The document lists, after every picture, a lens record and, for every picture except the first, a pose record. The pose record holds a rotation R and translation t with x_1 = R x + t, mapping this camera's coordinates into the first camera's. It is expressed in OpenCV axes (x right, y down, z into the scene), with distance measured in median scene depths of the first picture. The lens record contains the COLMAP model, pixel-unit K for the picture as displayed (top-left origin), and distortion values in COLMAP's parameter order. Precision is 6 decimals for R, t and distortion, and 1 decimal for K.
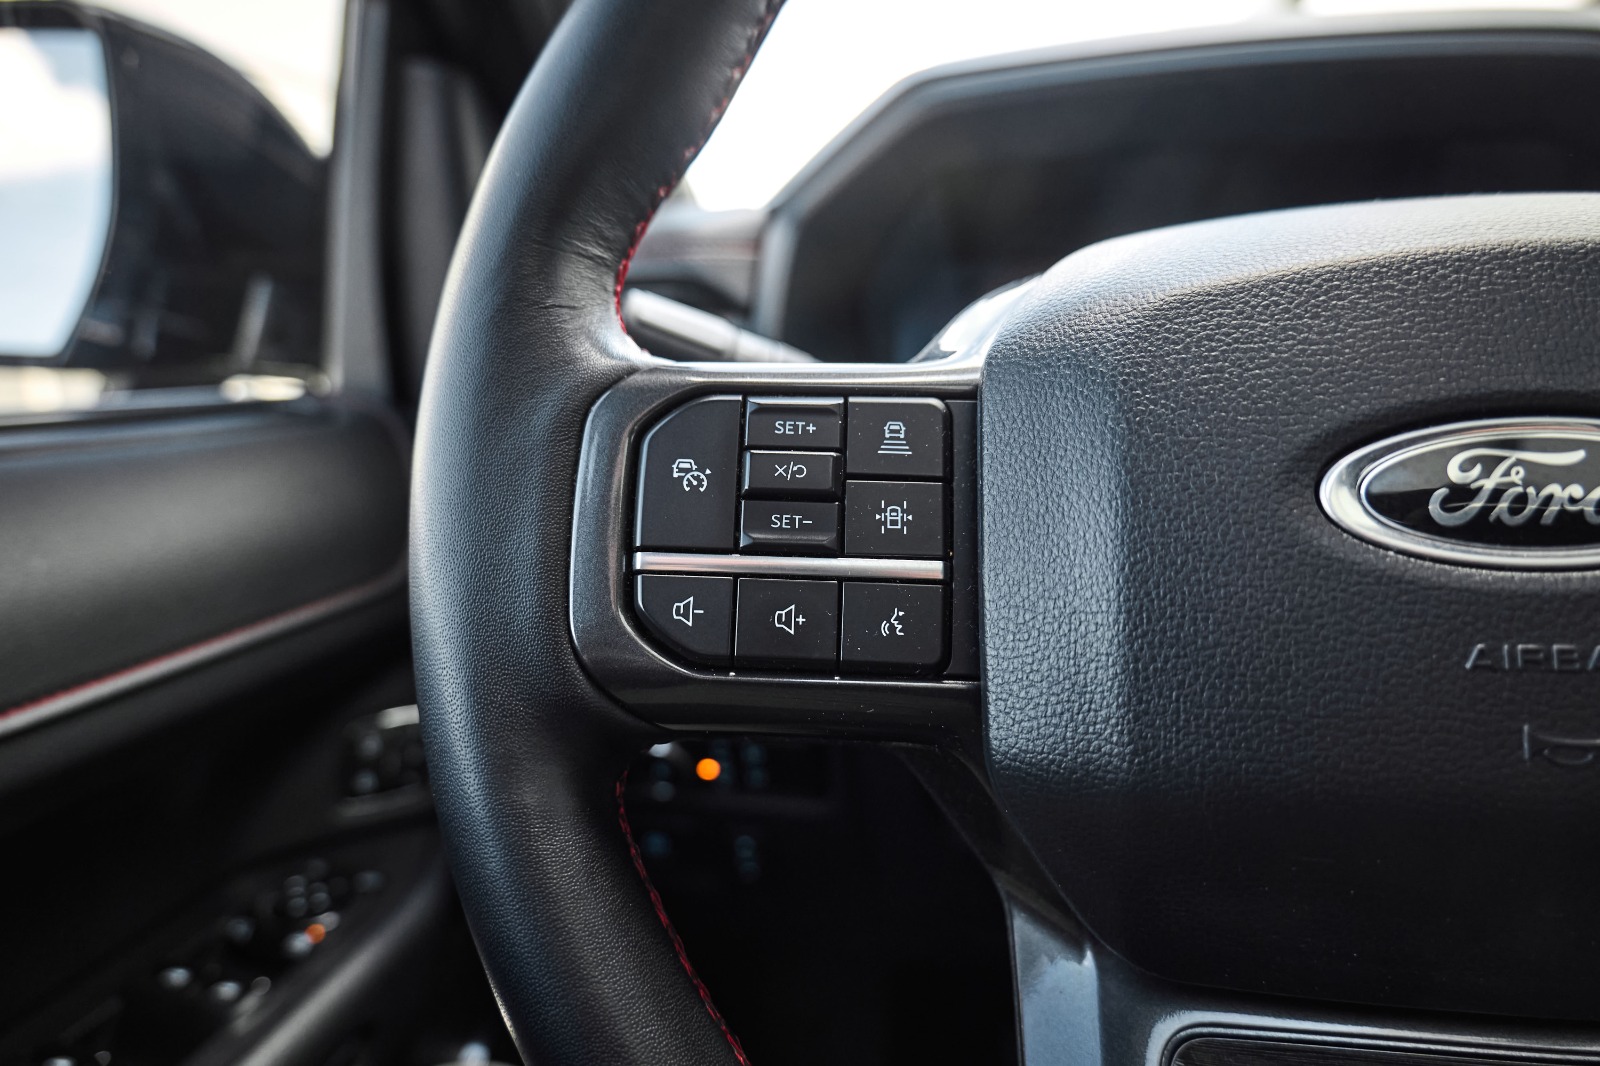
lens RADIAL K [[928.2, 0, 797.0], [0, 928.2, 537.6], [0, 0, 1]] dist [-0.004701, -0.002686]
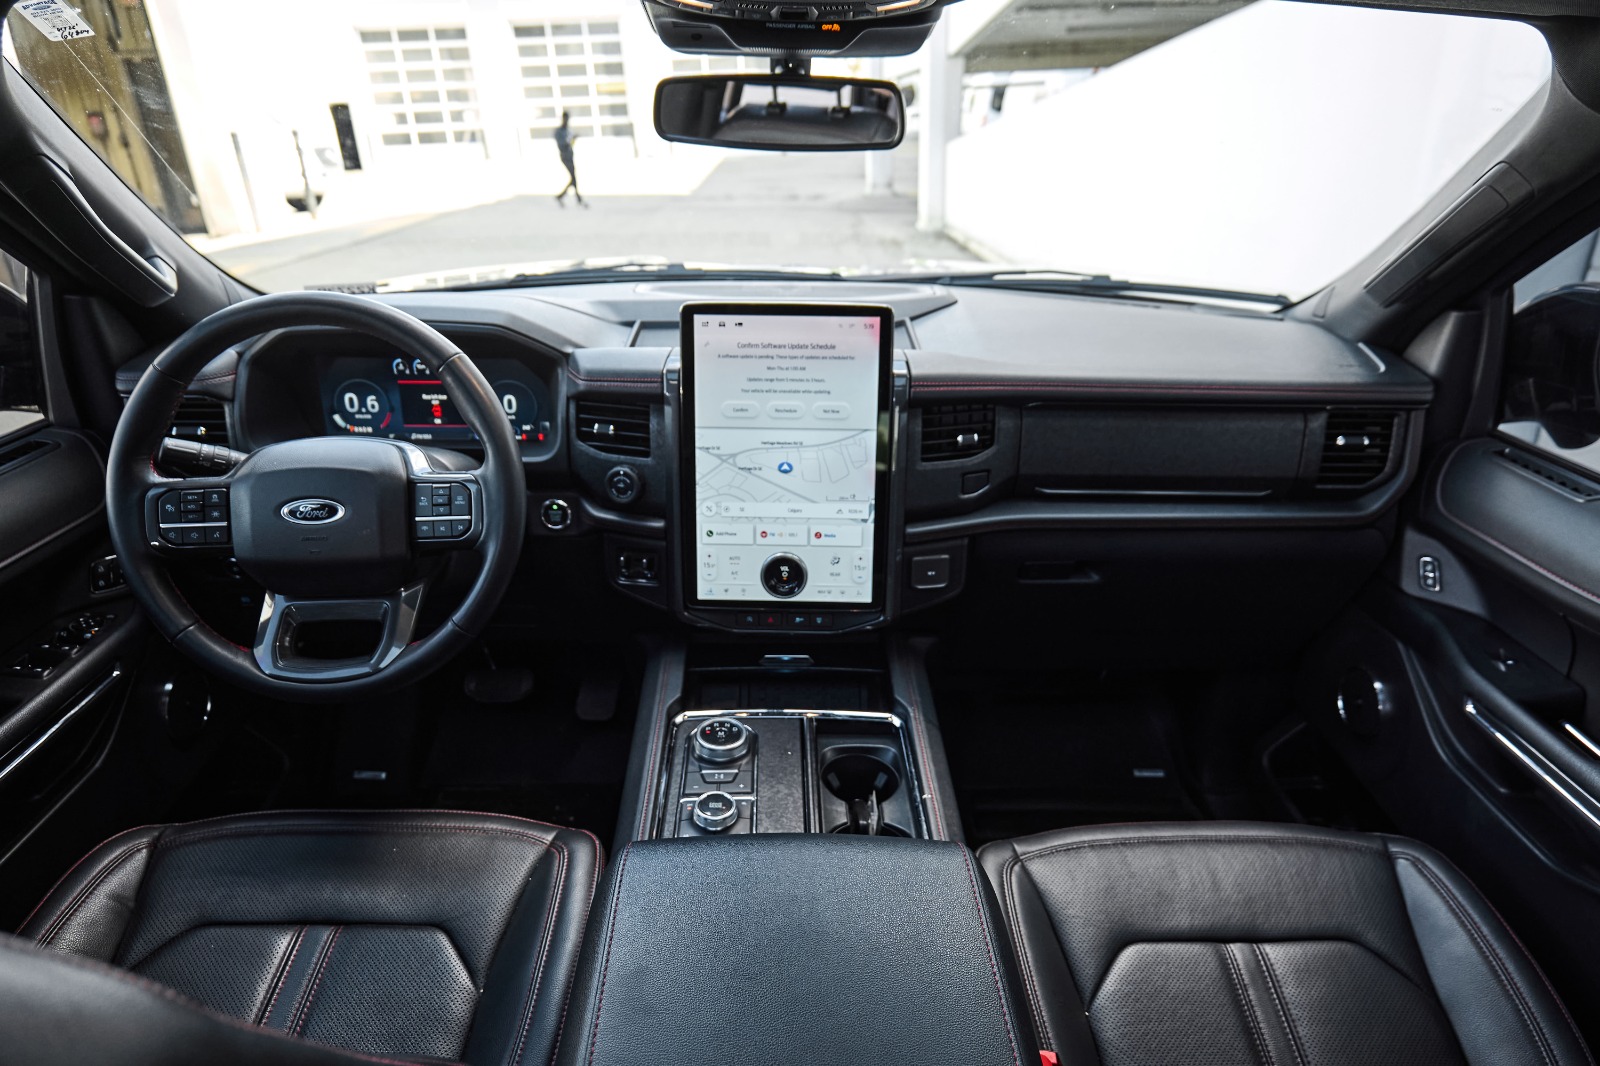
lens RADIAL K [[928.2, 0, 797.0], [0, 928.2, 537.6], [0, 0, 1]] dist [-0.004701, -0.002686]
pose [[0.968386, -0.073366, 0.238422, 1.958280], [0.021200, 0.976520, 0.214382, -0.911905], [-0.248553, -0.202550, 0.947204, -4.607041]]
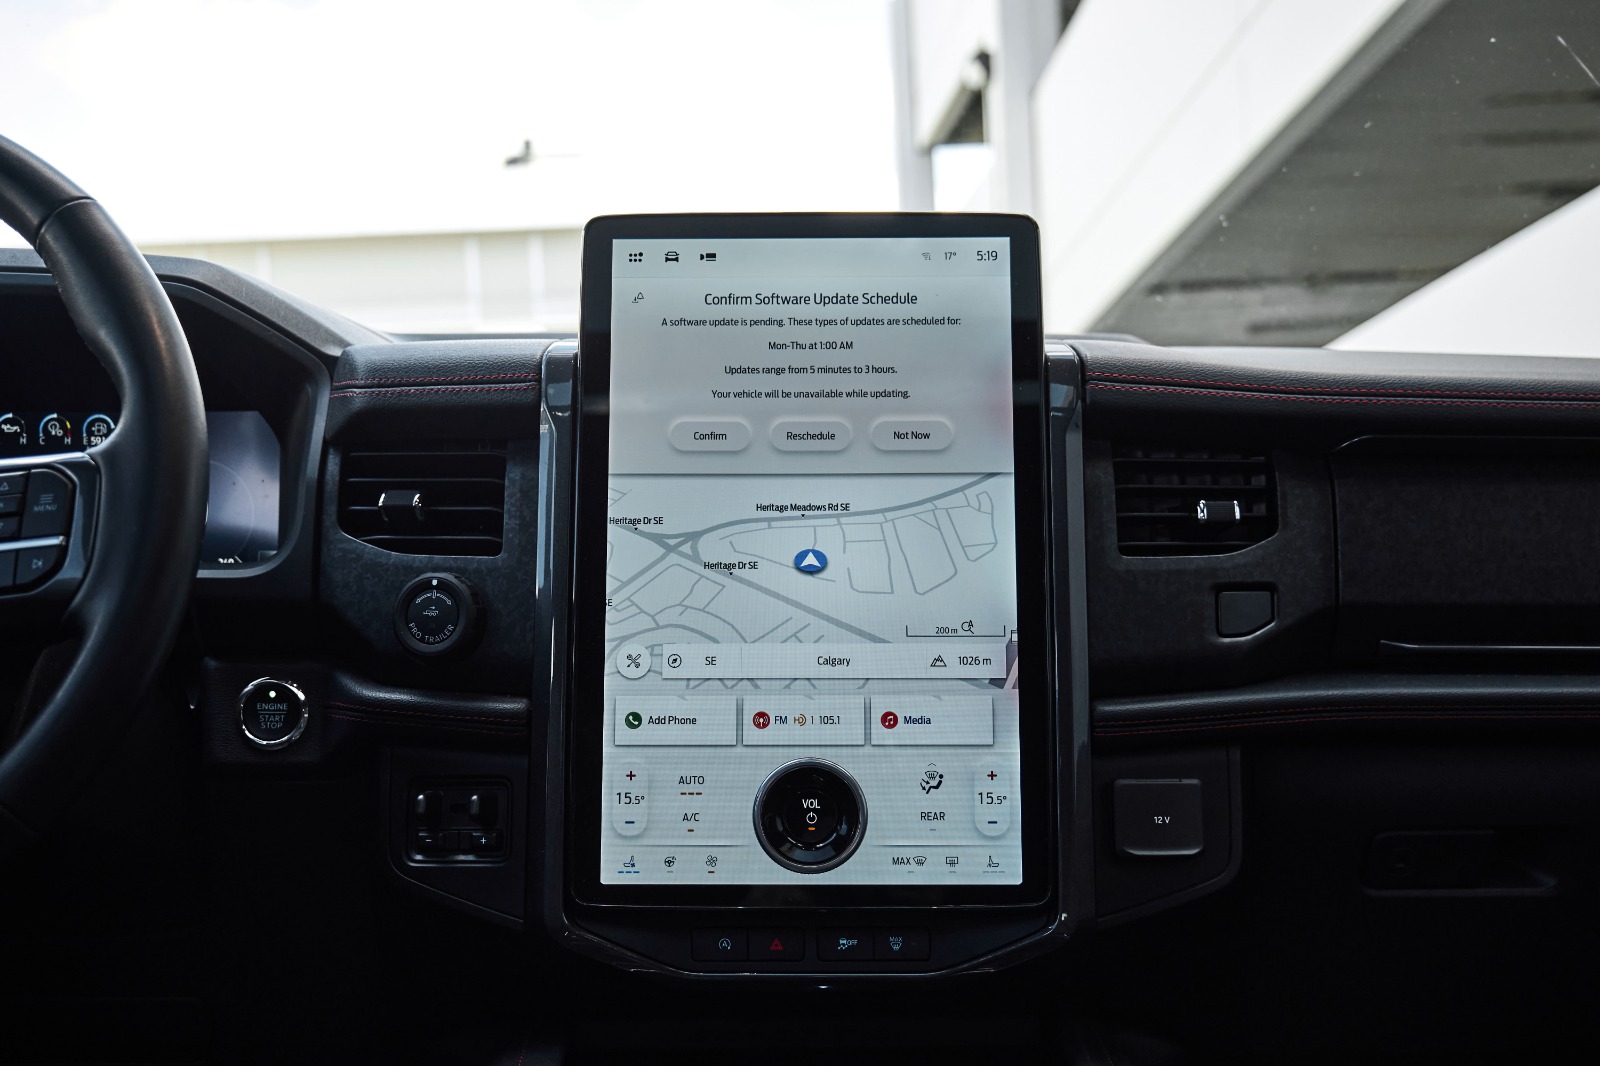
lens RADIAL K [[1823.6, 0, 796.4], [0, 1823.6, 538.5], [0, 0, 1]] dist [0.009002, -0.015531]
pose [[0.965989, 0.018553, 0.257915, 1.980019], [0.031999, 0.981179, -0.190430, 0.850578], [-0.256594, 0.192206, 0.947215, -3.695436]]
